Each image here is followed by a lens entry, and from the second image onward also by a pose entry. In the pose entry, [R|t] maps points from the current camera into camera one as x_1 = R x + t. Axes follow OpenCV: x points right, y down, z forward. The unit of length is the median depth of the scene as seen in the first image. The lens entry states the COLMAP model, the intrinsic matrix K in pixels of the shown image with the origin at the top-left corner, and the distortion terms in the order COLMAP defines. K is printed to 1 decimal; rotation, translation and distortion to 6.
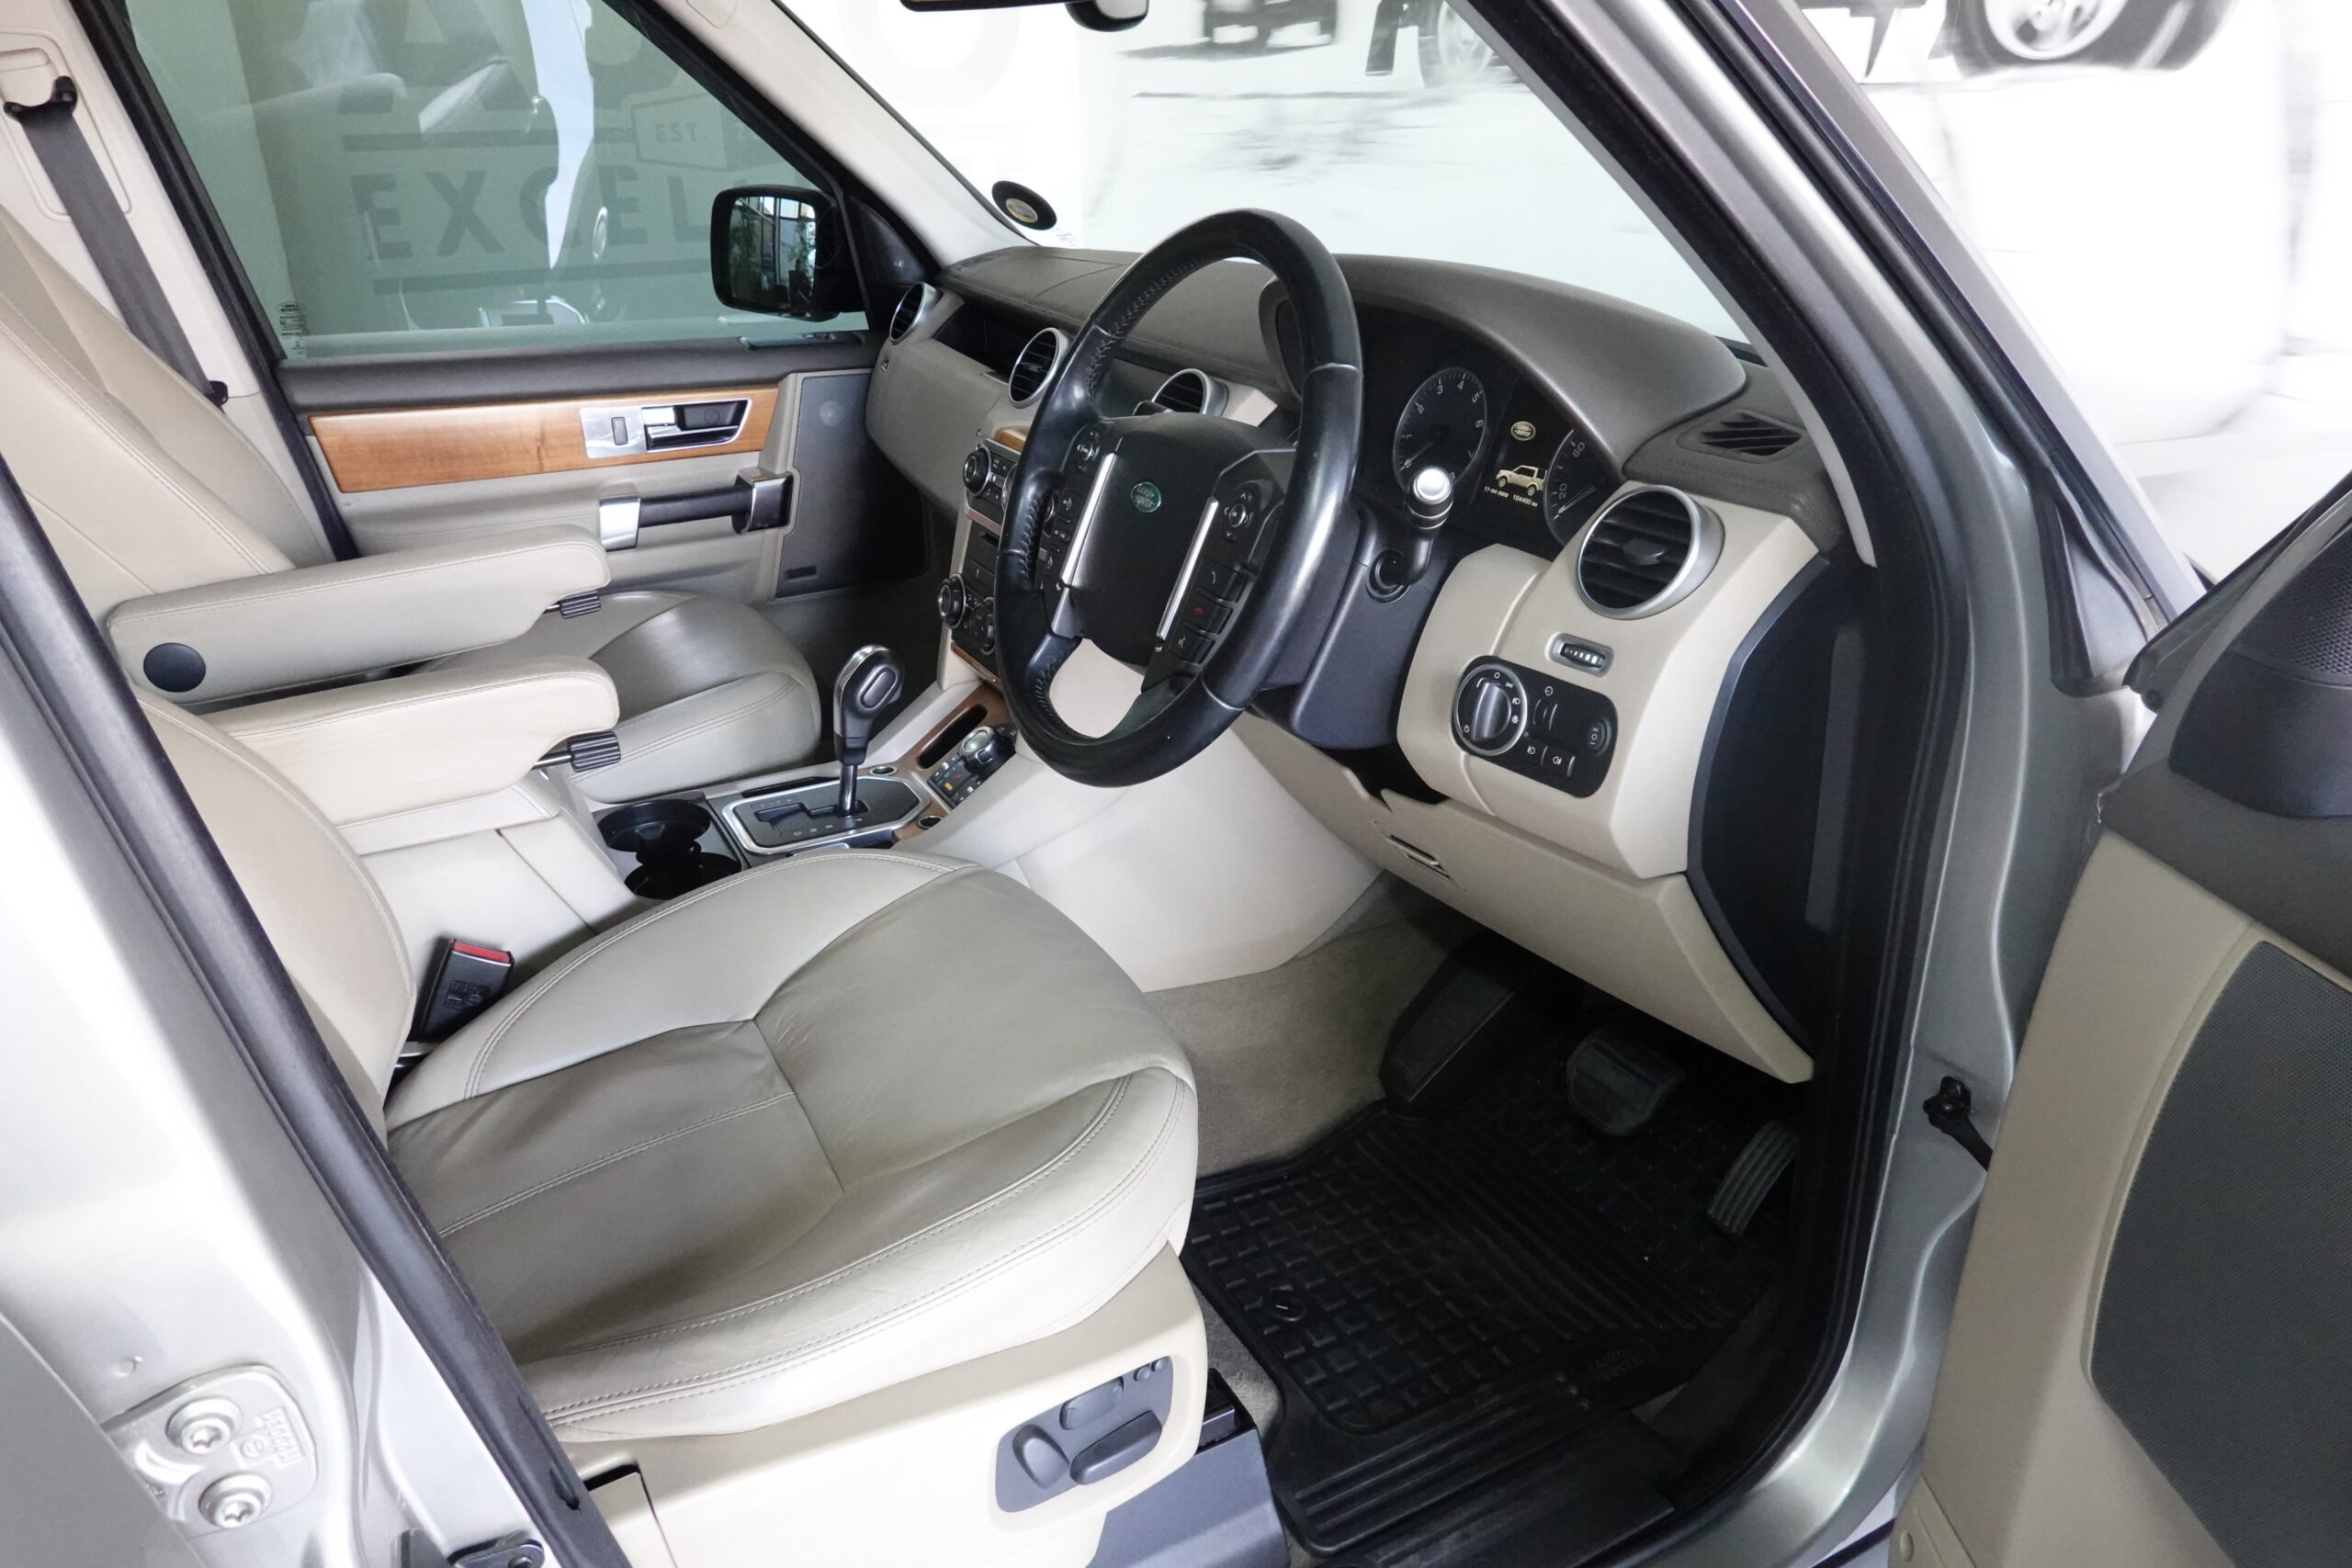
lens RADIAL K [[1572.3, 0, 1178.7], [0, 1572.3, 784.0], [0, 0, 1]] dist [-0.006747, 0.003672]
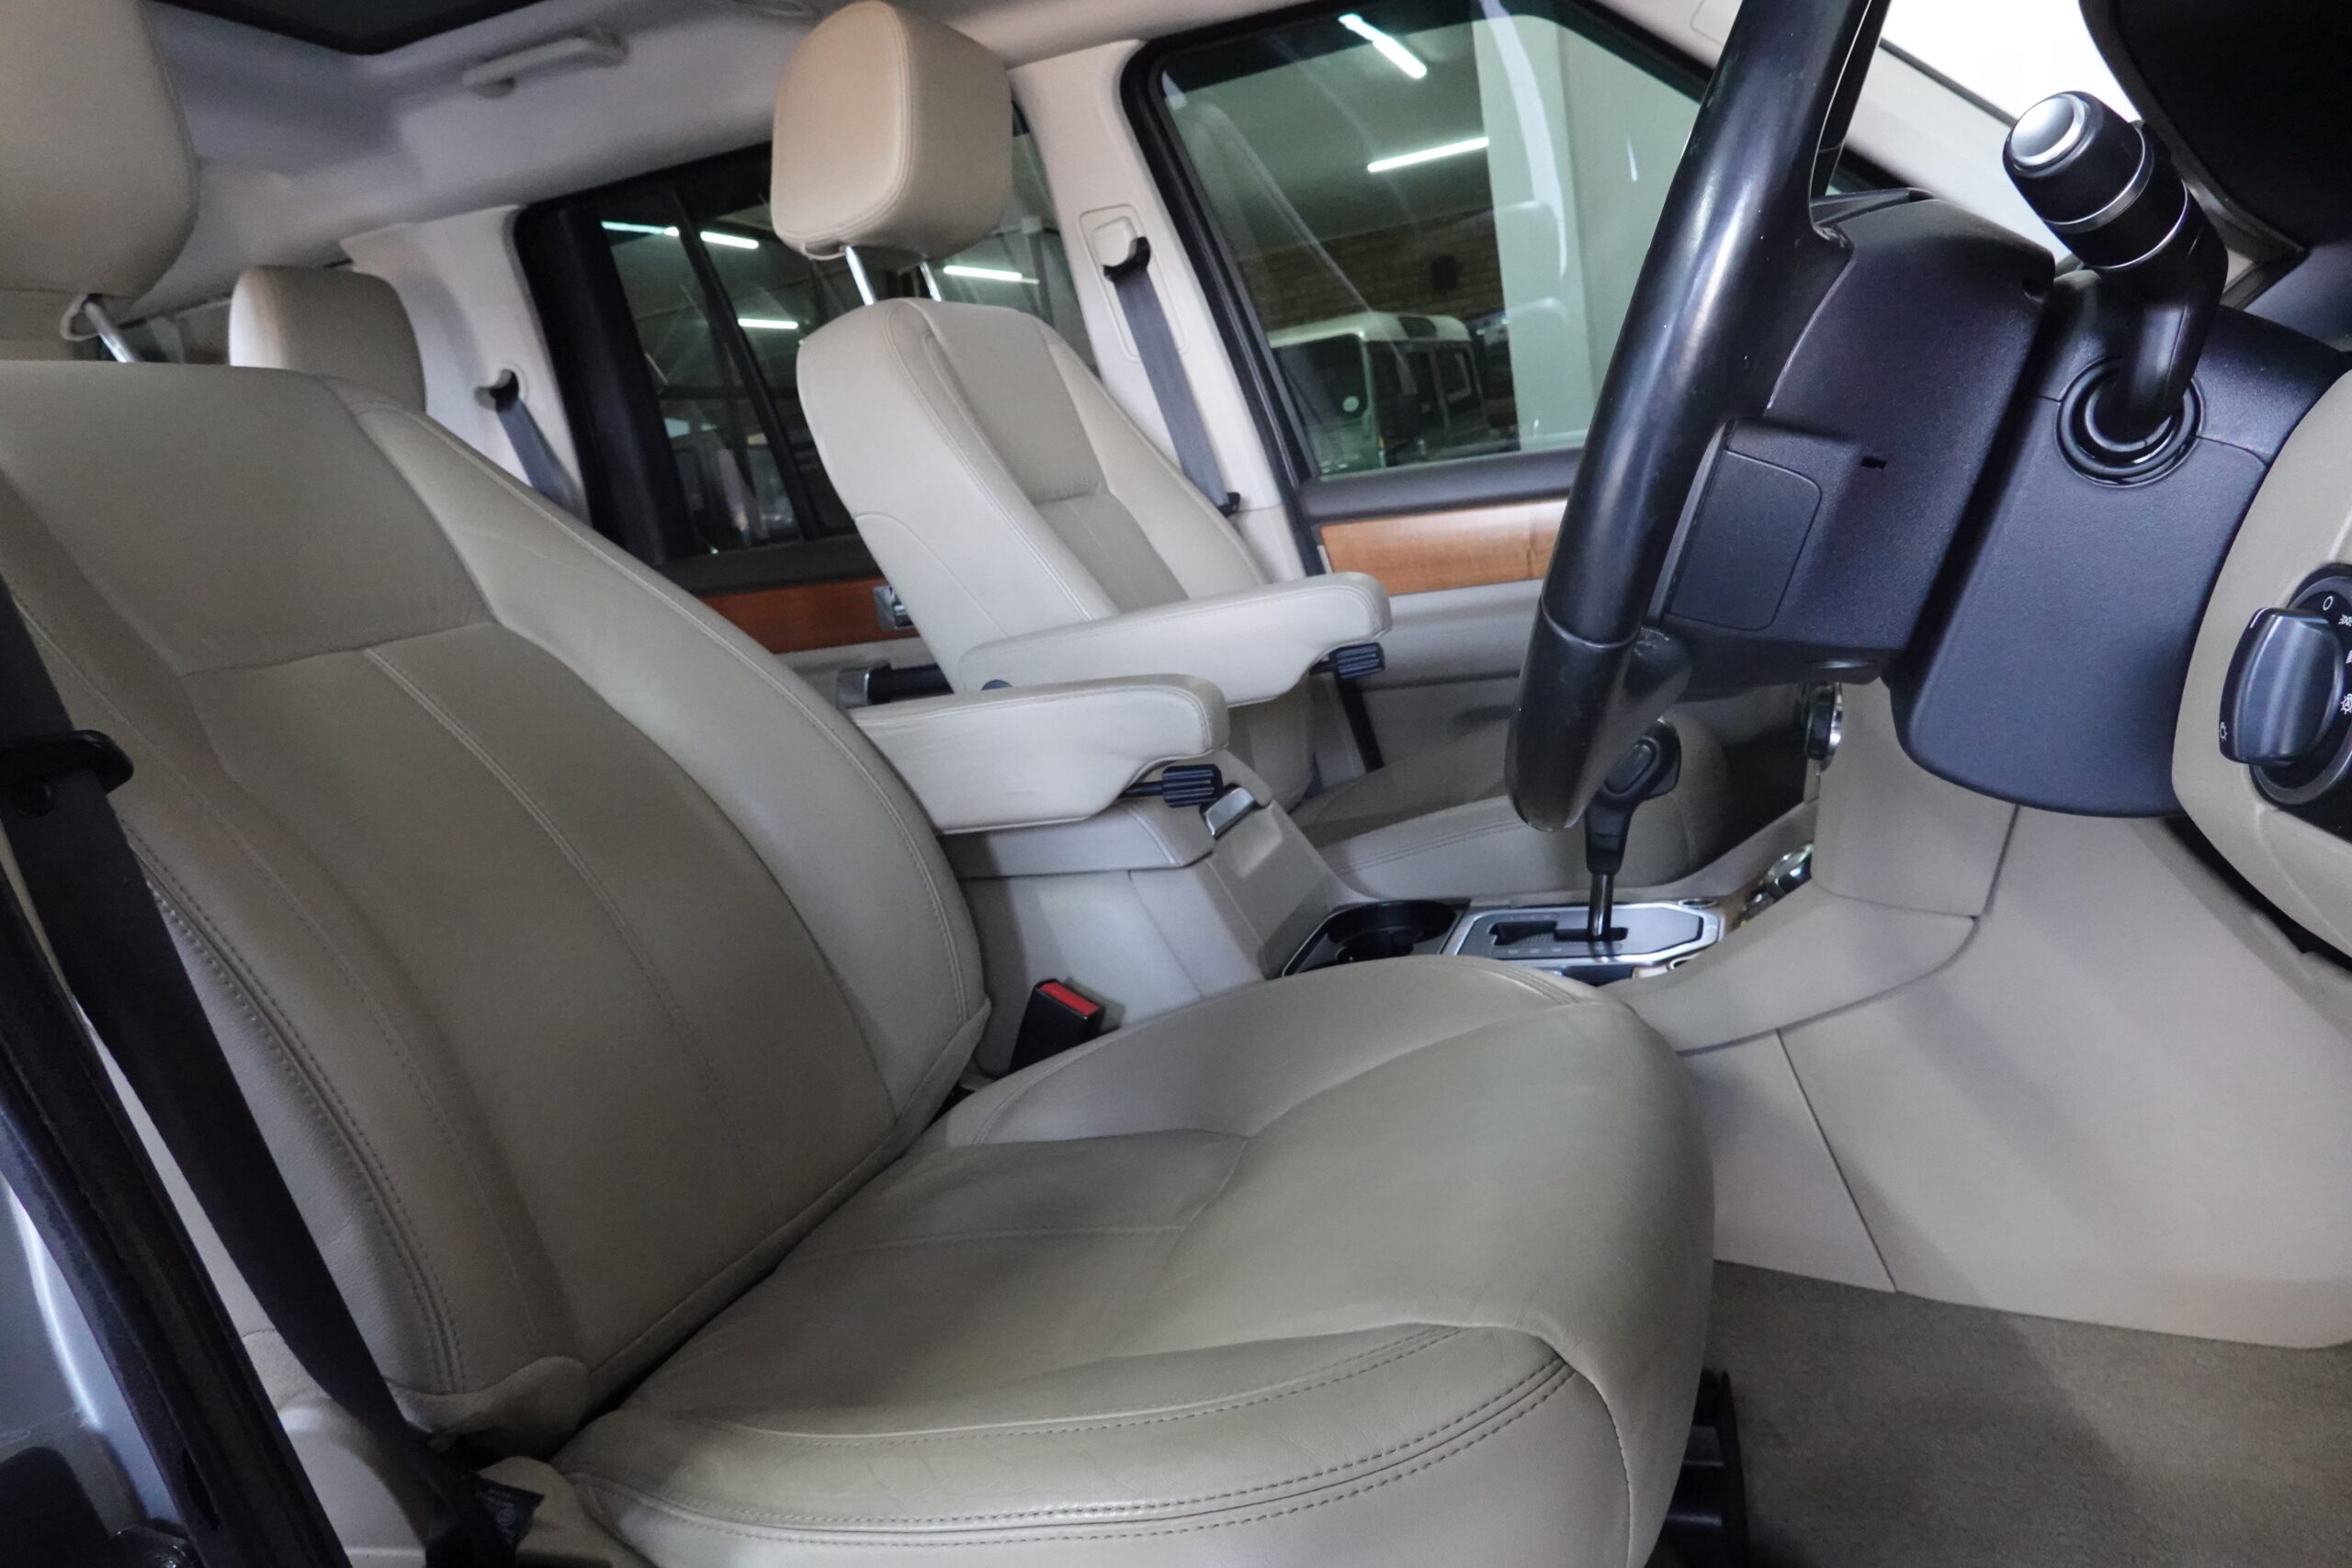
lens RADIAL K [[1573.4, 0, 1169.6], [0, 1573.4, 788.7], [0, 0, 1]] dist [-0.008740, 0.010210]
pose [[0.651541, 0.051559, -0.756859, 0.279112], [-0.168355, 0.982637, -0.077988, 0.052461], [0.739697, 0.178233, 0.648908, 0.461756]]
